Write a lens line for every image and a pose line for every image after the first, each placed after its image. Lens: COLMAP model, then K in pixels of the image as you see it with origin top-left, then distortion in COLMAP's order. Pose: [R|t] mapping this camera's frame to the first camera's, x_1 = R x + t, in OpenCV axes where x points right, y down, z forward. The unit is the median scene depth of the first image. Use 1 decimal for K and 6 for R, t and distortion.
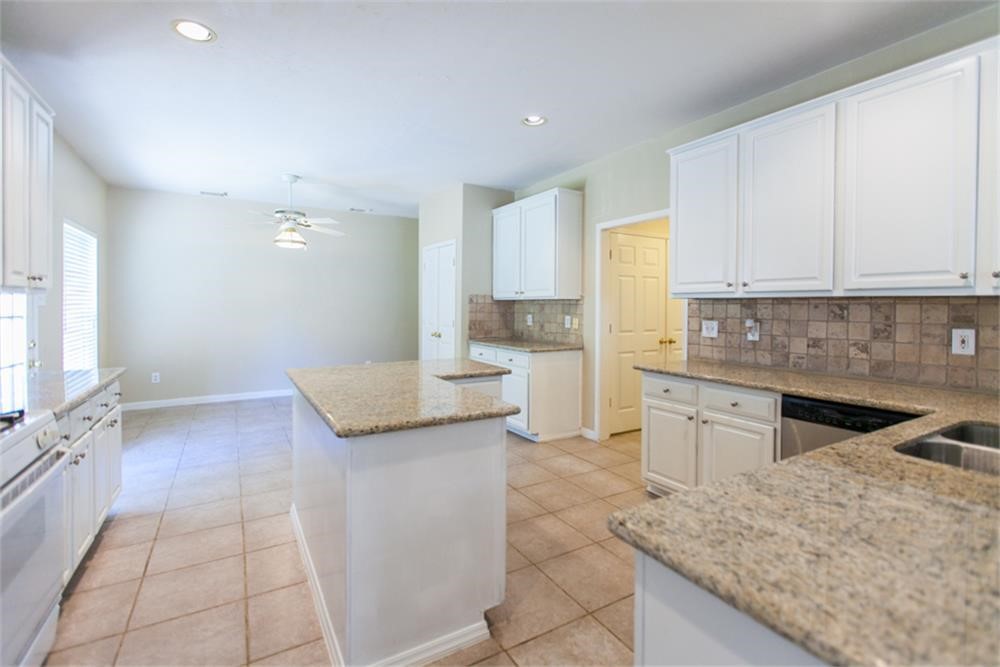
lens RADIAL K [[450.3, 0, 502.9], [0, 450.3, 309.2], [0, 0, 1]] dist [0.002954, 0.000211]
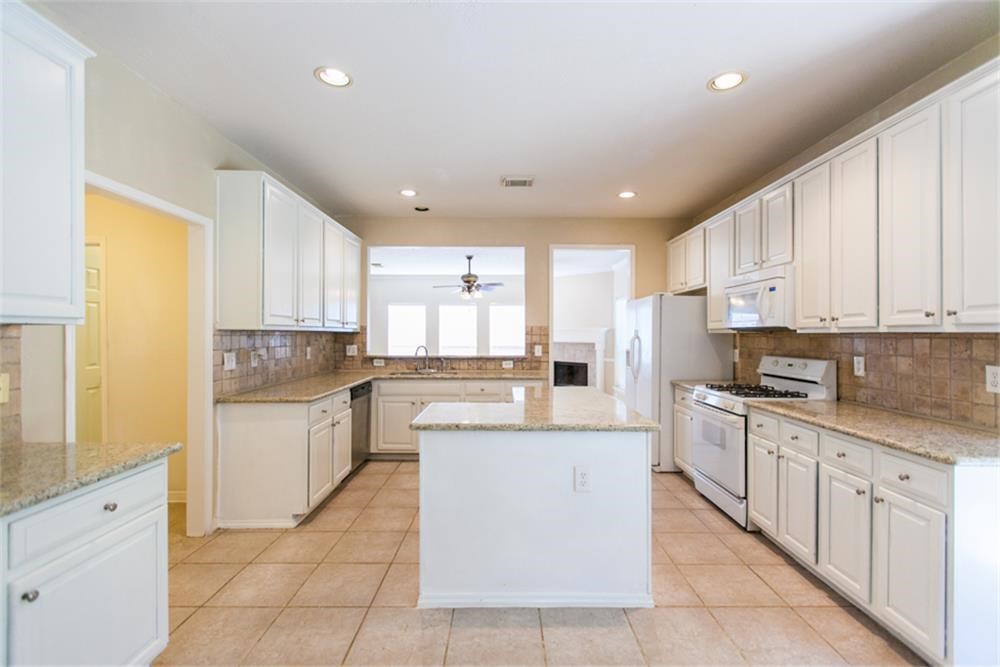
lens RADIAL K [[447.3, 0, 505.9], [0, 447.3, 335.5], [0, 0, 1]] dist [0.000570, -0.000177]
pose [[-0.859196, -0.008433, 0.511576, -0.551984], [-0.001677, 0.999905, 0.013667, -0.025920], [-0.511643, 0.010884, -0.859129, 1.559107]]
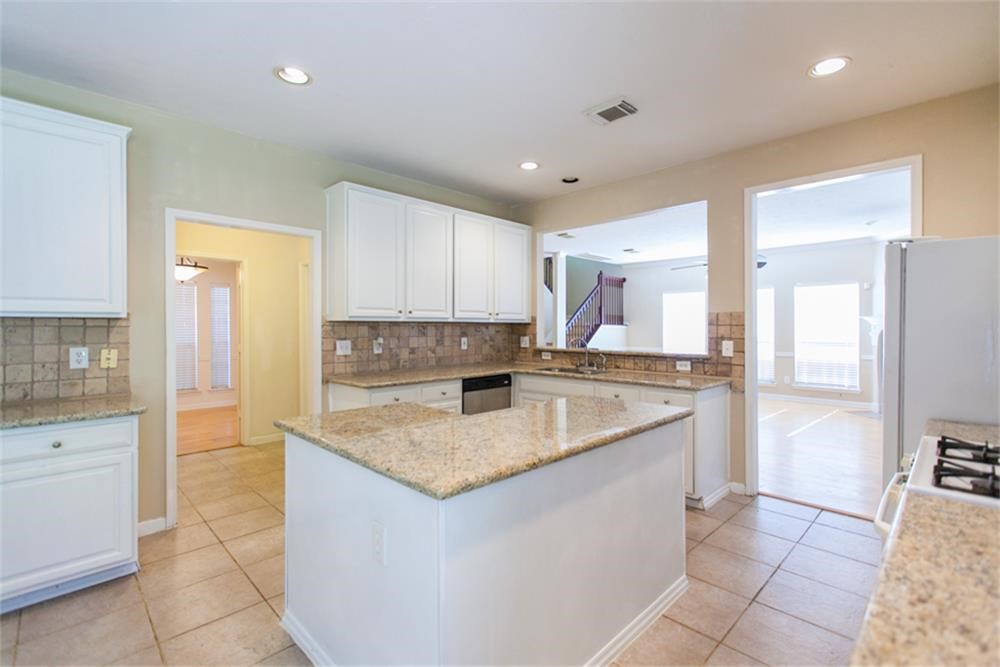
lens RADIAL K [[455.0, 0, 507.2], [0, 455.0, 325.8], [0, 0, 1]] dist [0.005070, 0.000087]
pose [[-0.245732, -0.003830, 0.969330, -0.778783], [0.008145, 0.999949, 0.006016, -0.015697], [-0.969304, 0.009373, -0.245688, 0.904042]]
